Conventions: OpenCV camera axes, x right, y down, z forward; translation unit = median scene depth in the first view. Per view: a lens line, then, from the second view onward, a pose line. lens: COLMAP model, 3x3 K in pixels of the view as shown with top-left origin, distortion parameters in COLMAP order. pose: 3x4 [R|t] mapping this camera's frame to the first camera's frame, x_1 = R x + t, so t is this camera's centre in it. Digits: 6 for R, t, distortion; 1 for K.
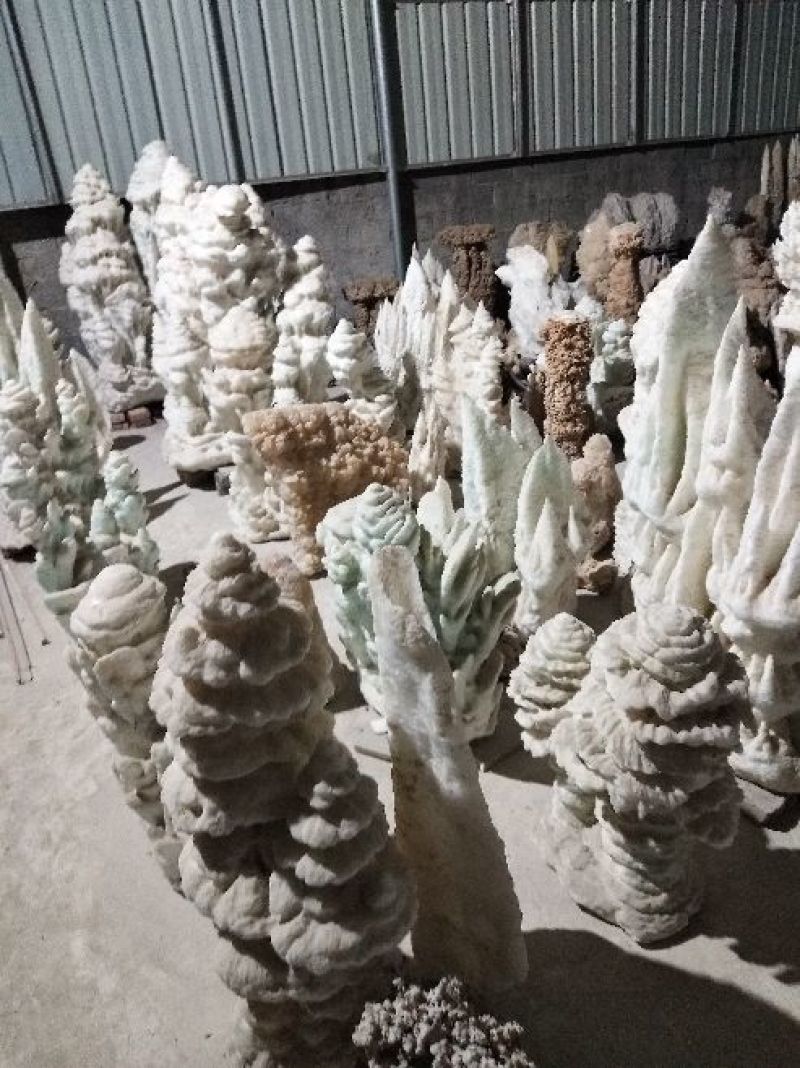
lens RADIAL K [[785.2, 0, 399.2], [0, 785.2, 531.1], [0, 0, 1]] dist [0.080046, -0.119661]
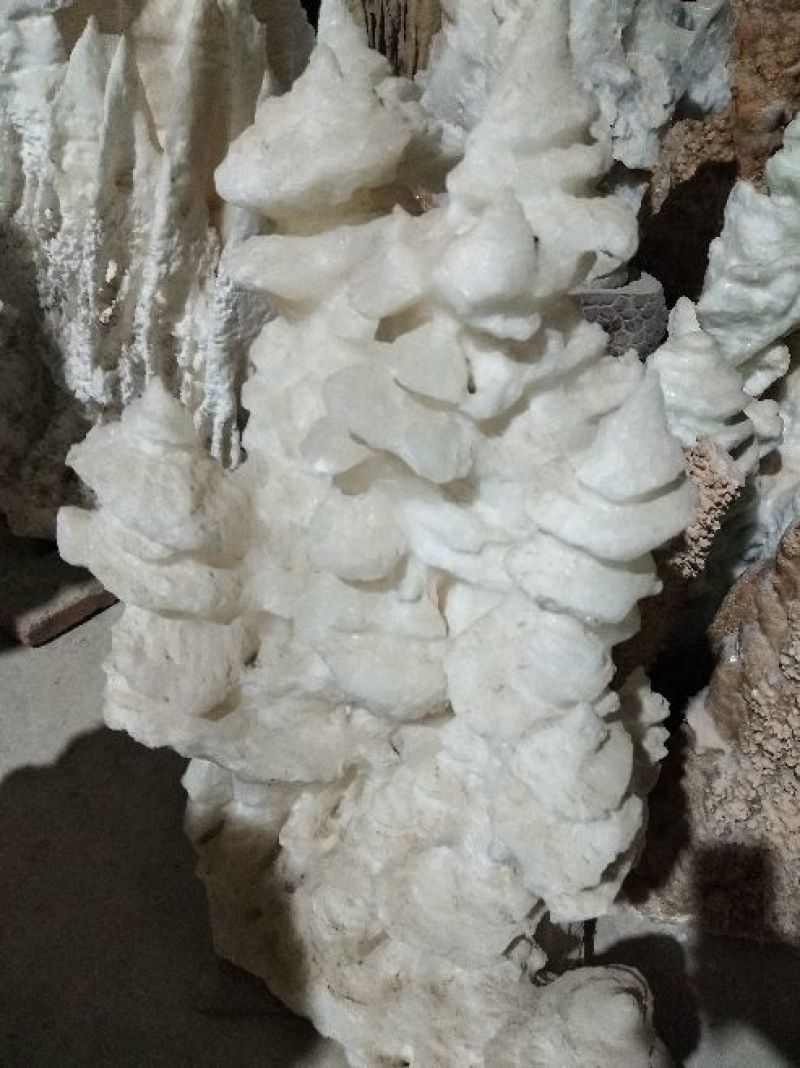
lens RADIAL K [[816.1, 0, 397.6], [0, 816.1, 546.0], [0, 0, 1]] dist [-0.003673, -0.003607]
pose [[0.949514, -0.023857, 0.312816, 0.042808], [-0.060455, 0.964502, 0.257062, -0.209566], [-0.307845, -0.262995, 0.914366, 0.758695]]
